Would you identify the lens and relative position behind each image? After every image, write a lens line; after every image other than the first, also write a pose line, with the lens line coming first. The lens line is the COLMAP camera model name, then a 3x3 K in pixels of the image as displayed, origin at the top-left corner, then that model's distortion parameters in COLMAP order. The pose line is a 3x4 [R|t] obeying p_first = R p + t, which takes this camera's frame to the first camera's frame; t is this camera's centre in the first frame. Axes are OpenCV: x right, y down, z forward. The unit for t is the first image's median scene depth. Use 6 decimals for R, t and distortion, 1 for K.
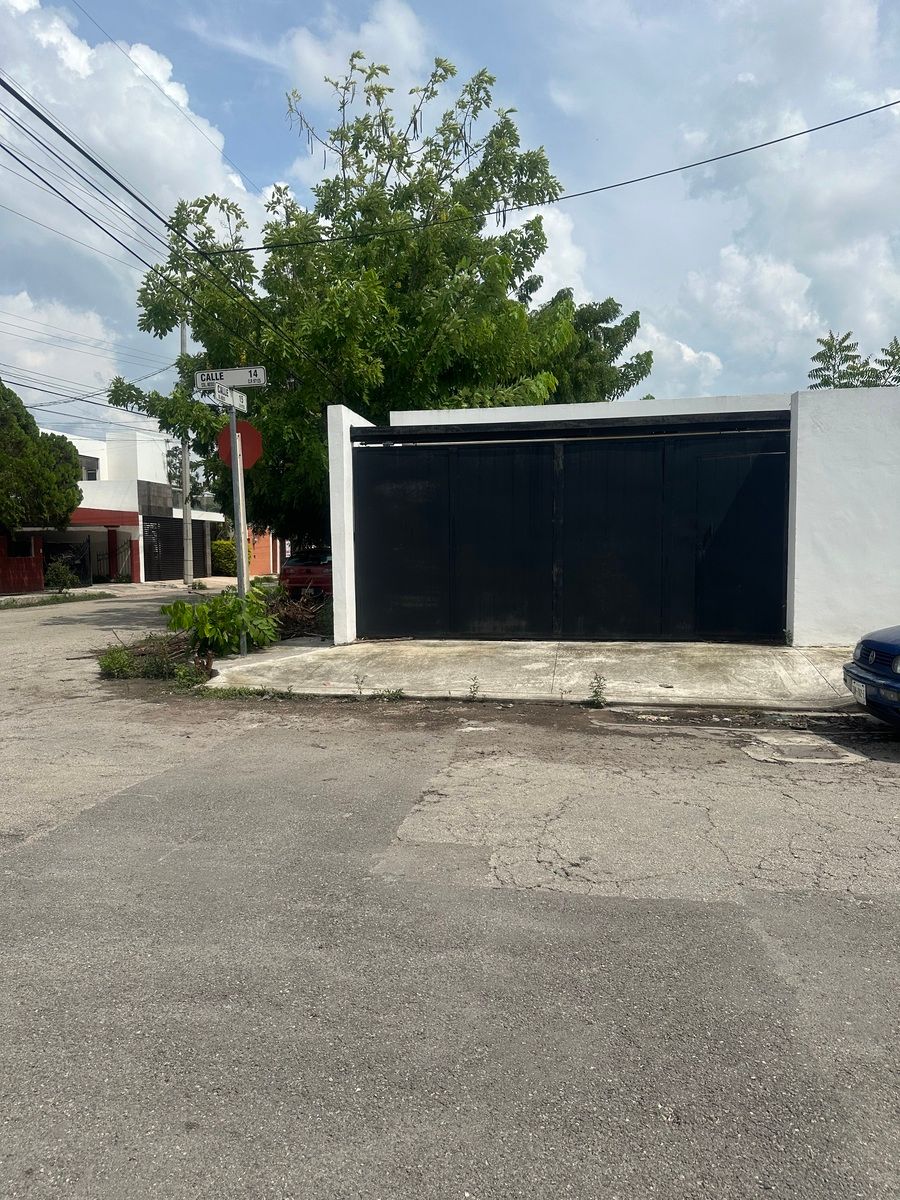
lens RADIAL K [[815.3, 0, 448.2], [0, 815.3, 599.5], [0, 0, 1]] dist [0.014017, -0.003613]
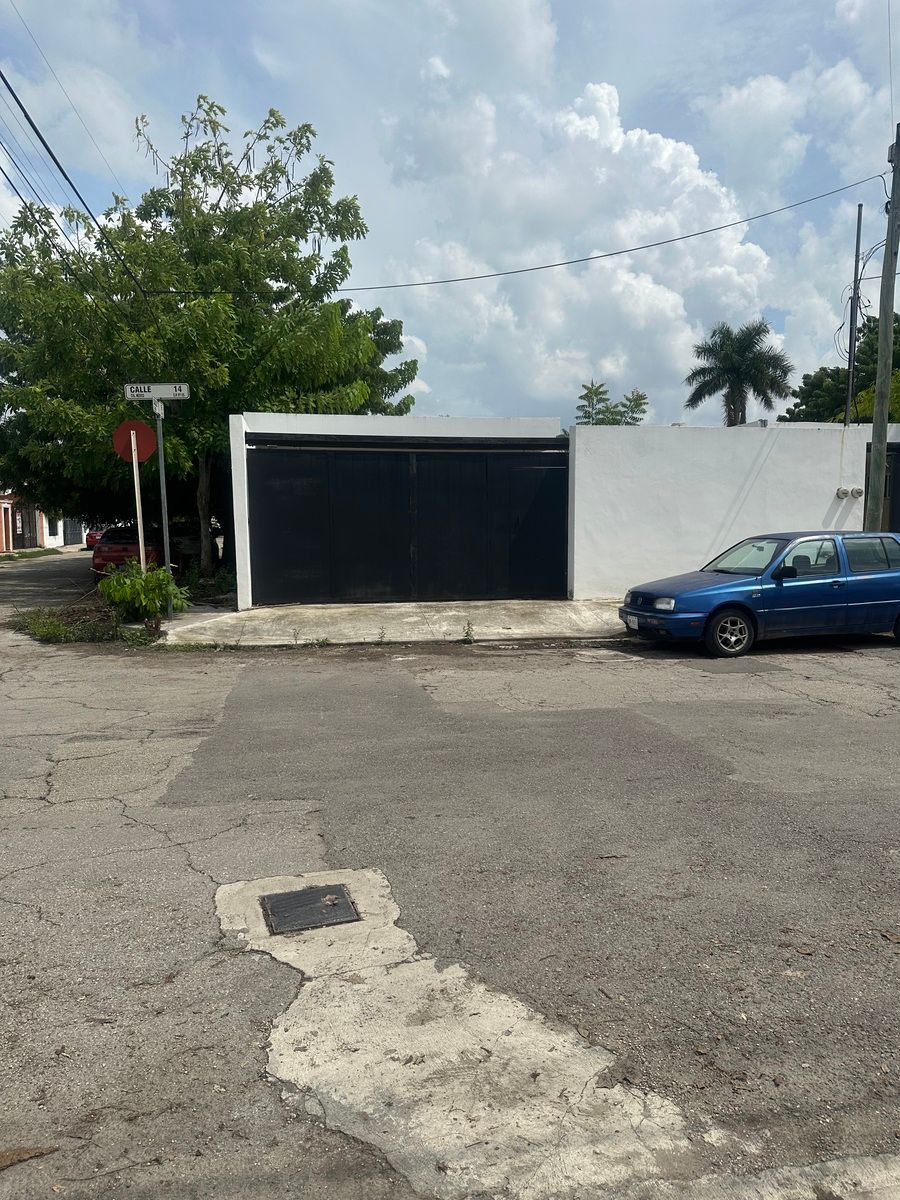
lens RADIAL K [[847.9, 0, 445.5], [0, 847.9, 597.6], [0, 0, 1]] dist [0.005437, -0.004210]
pose [[0.938126, -0.025587, 0.345348, -0.309533], [0.017759, 0.999509, 0.025813, 0.009264], [-0.345839, -0.018083, 0.938119, -0.330093]]
